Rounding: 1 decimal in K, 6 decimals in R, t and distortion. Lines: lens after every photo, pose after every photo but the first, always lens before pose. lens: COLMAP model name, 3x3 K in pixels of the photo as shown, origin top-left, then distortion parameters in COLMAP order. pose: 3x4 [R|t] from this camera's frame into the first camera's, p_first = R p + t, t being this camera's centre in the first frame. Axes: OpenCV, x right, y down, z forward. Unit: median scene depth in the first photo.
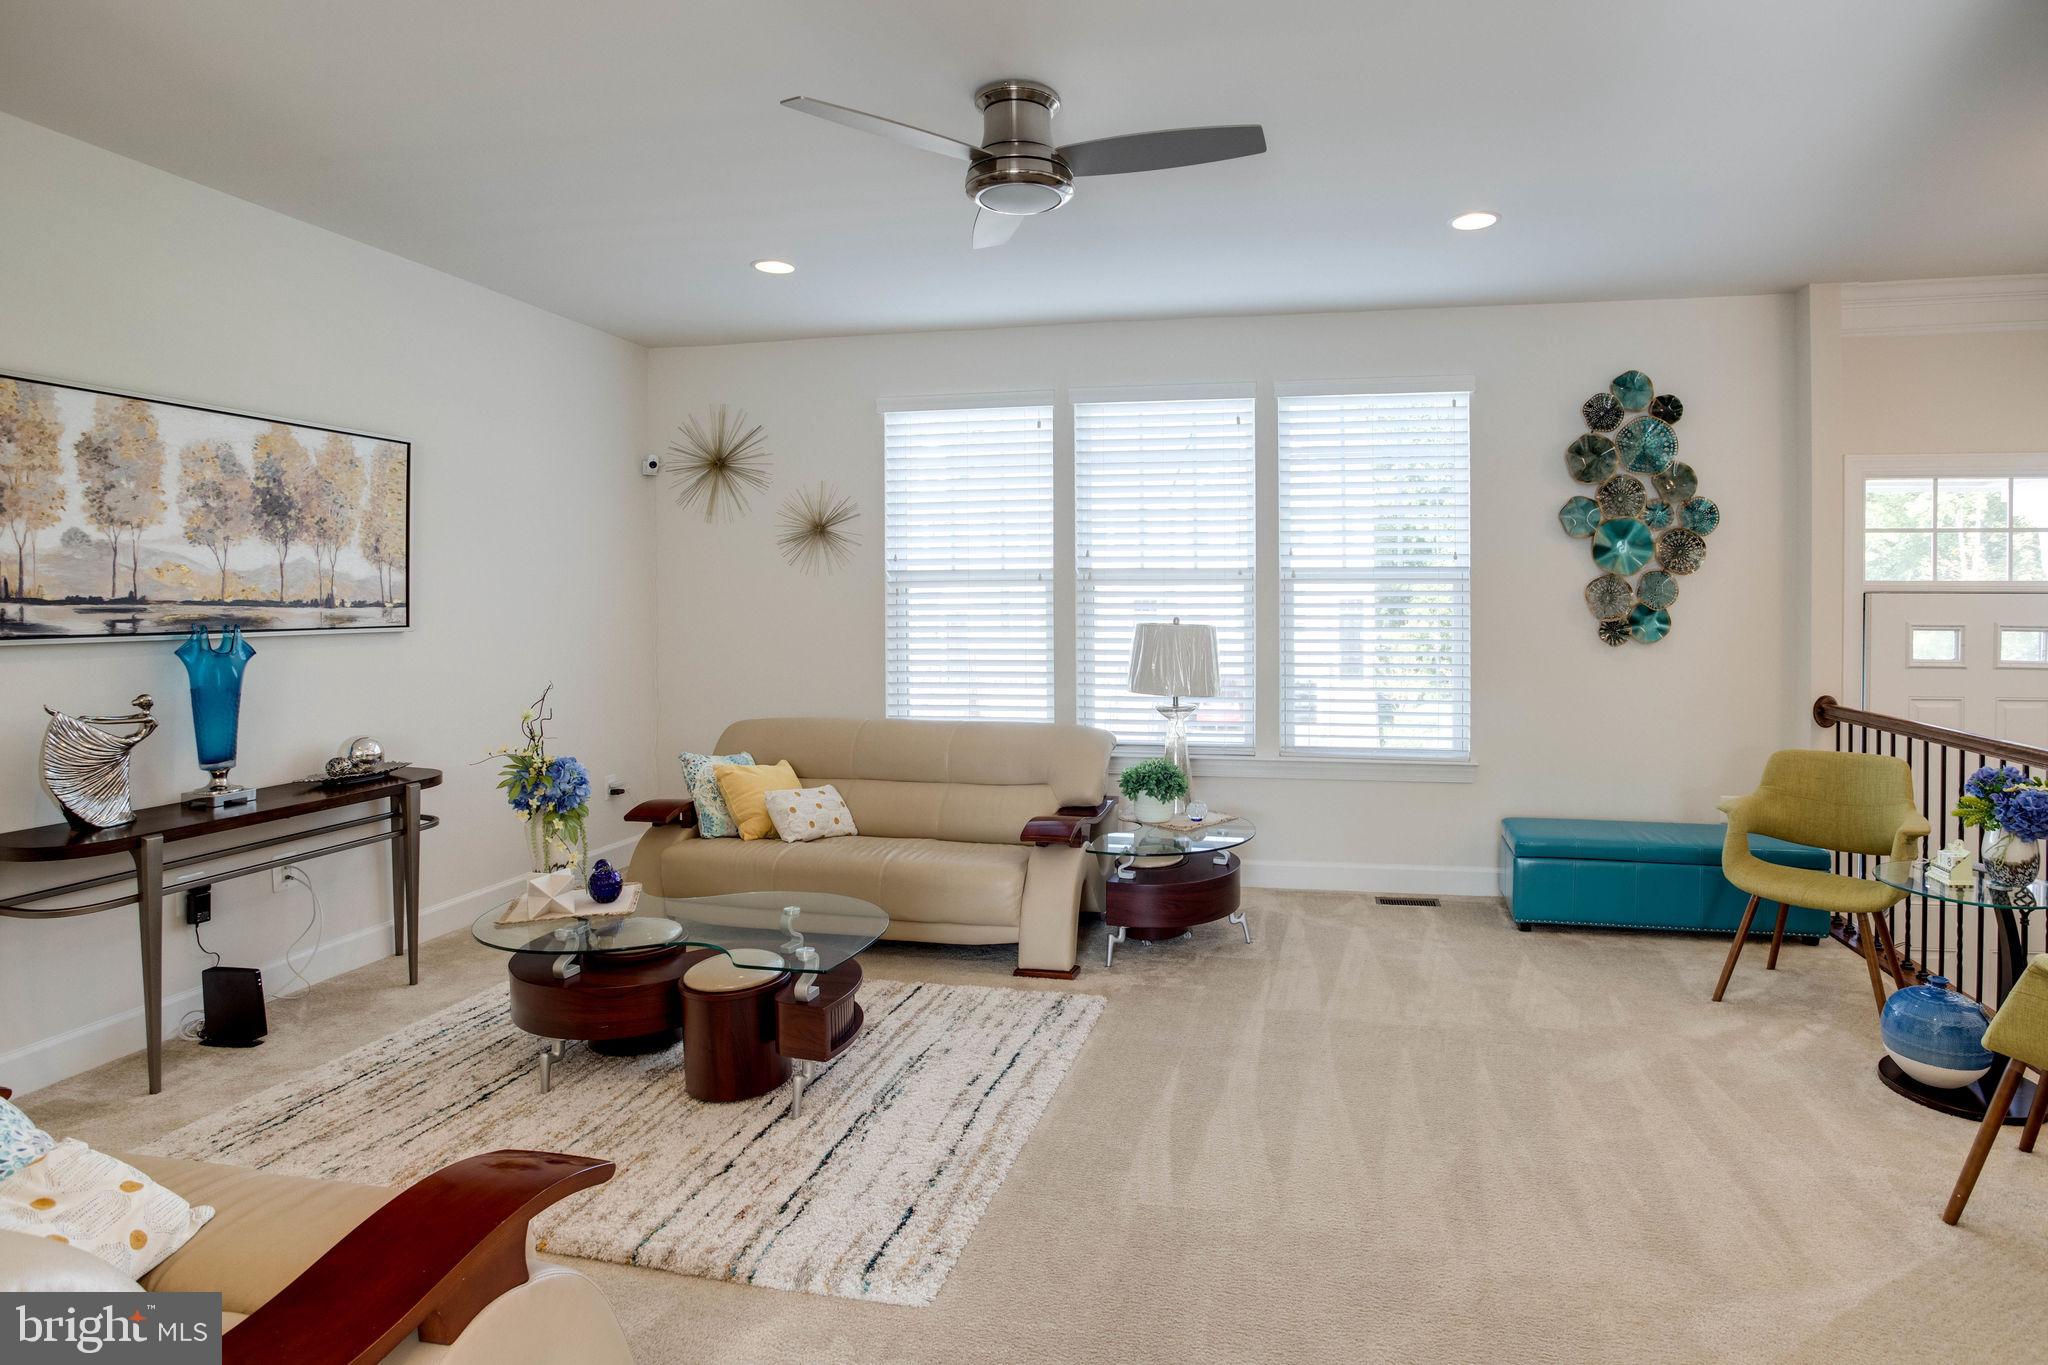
lens RADIAL K [[1023.2, 0, 1142.1], [0, 1023.2, 600.8], [0, 0, 1]] dist [-0.051967, 0.014982]
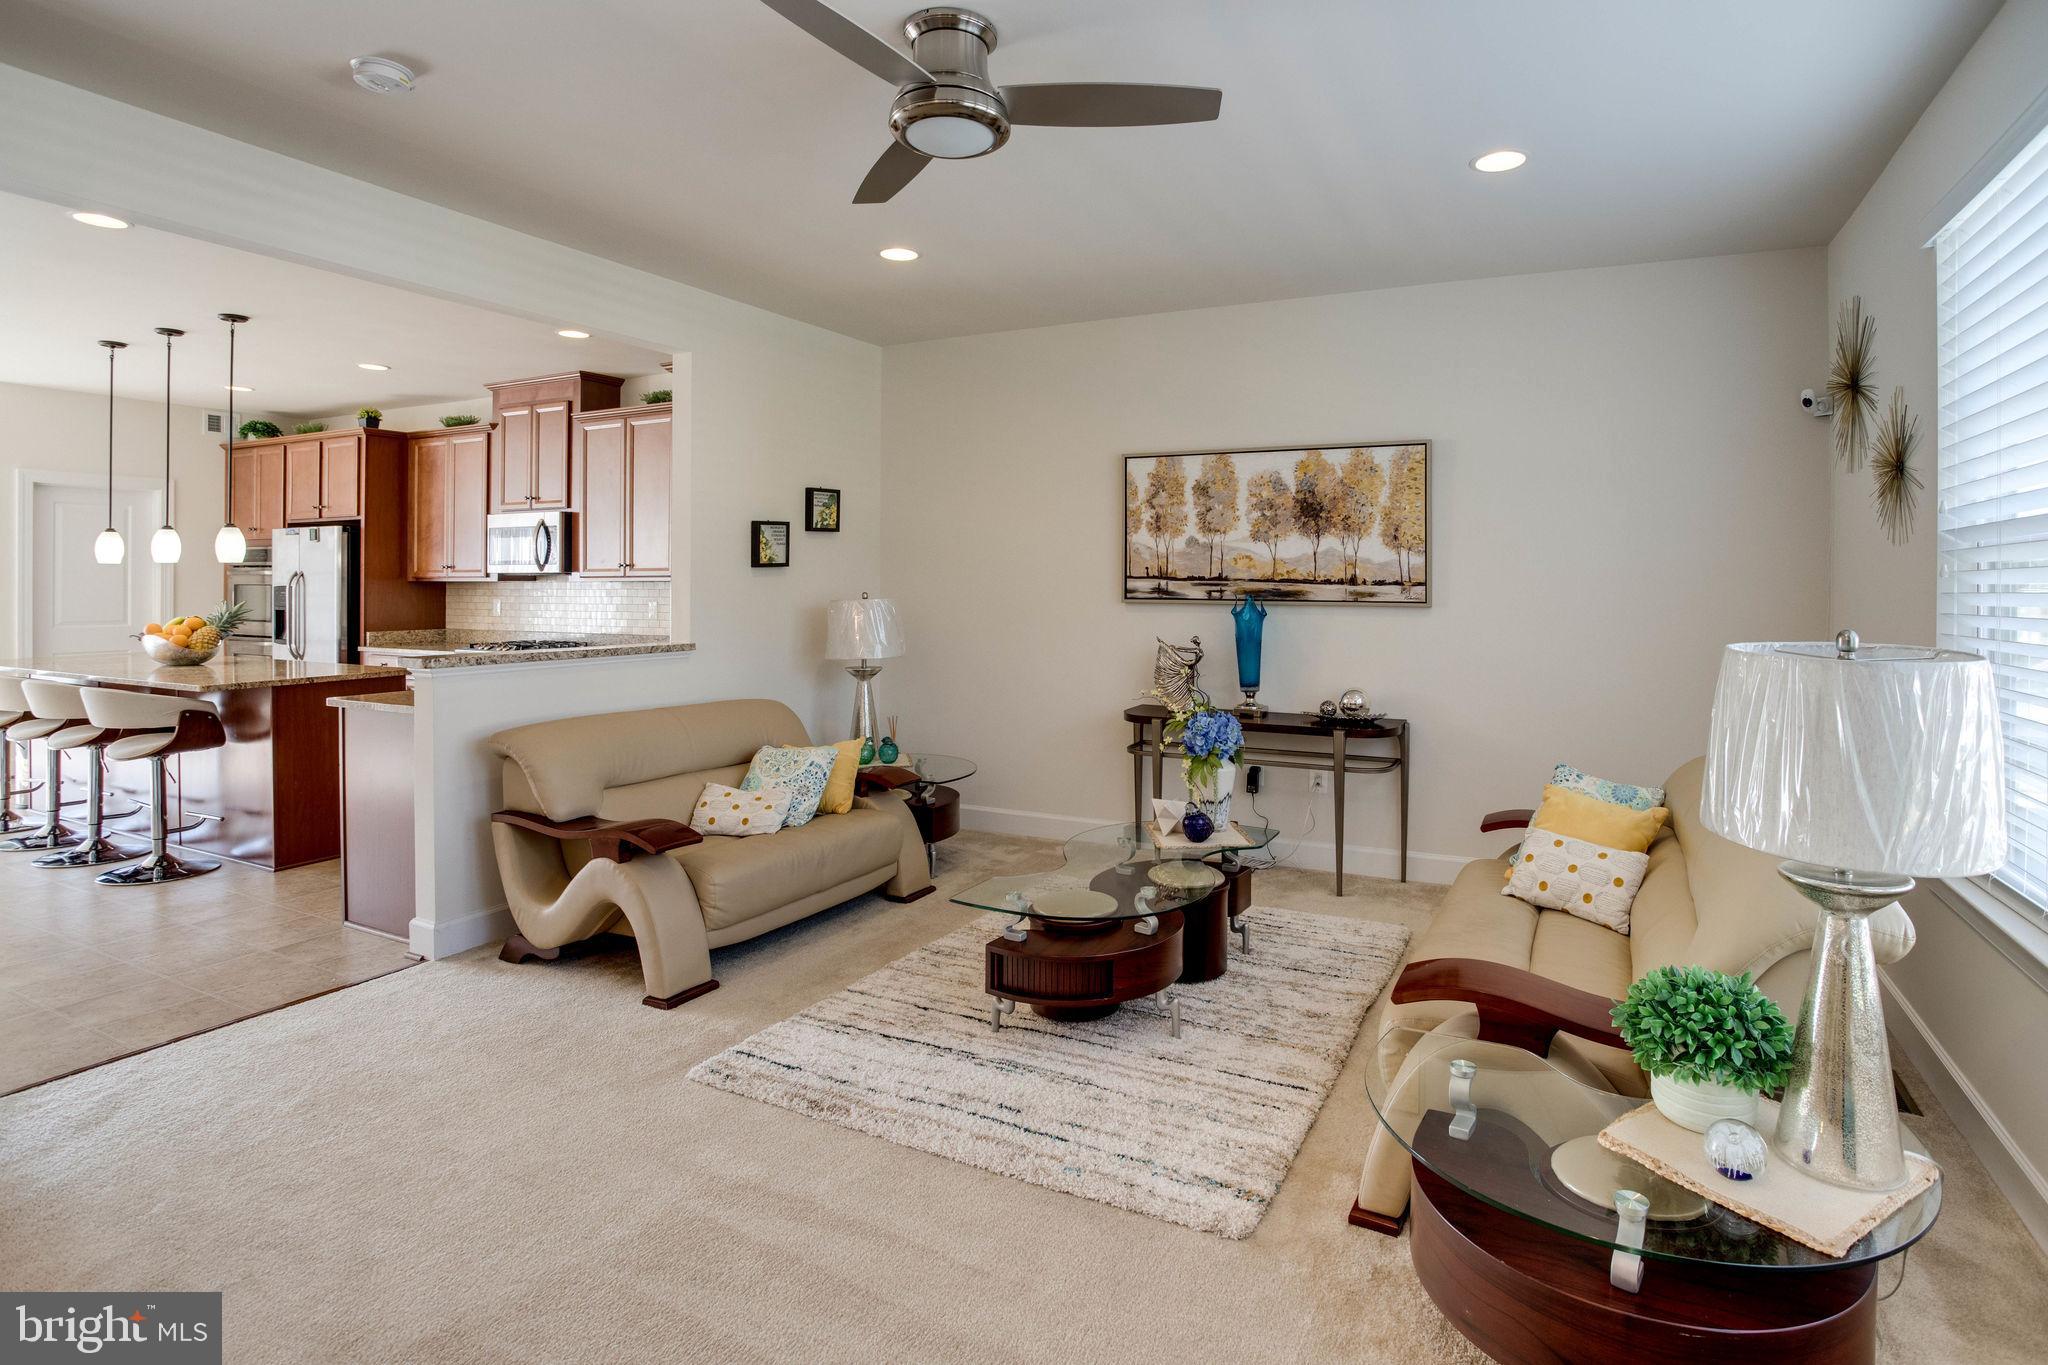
lens RADIAL K [[1023.2, 0, 1098.3], [0, 1023.2, 573.2], [0, 0, 1]] dist [-0.051967, 0.014982]
pose [[-0.238790, -0.001260, -0.971070, 0.617073], [-0.005136, 0.999987, -0.000035, -0.007638], [0.971058, 0.004979, -0.238794, 1.142059]]
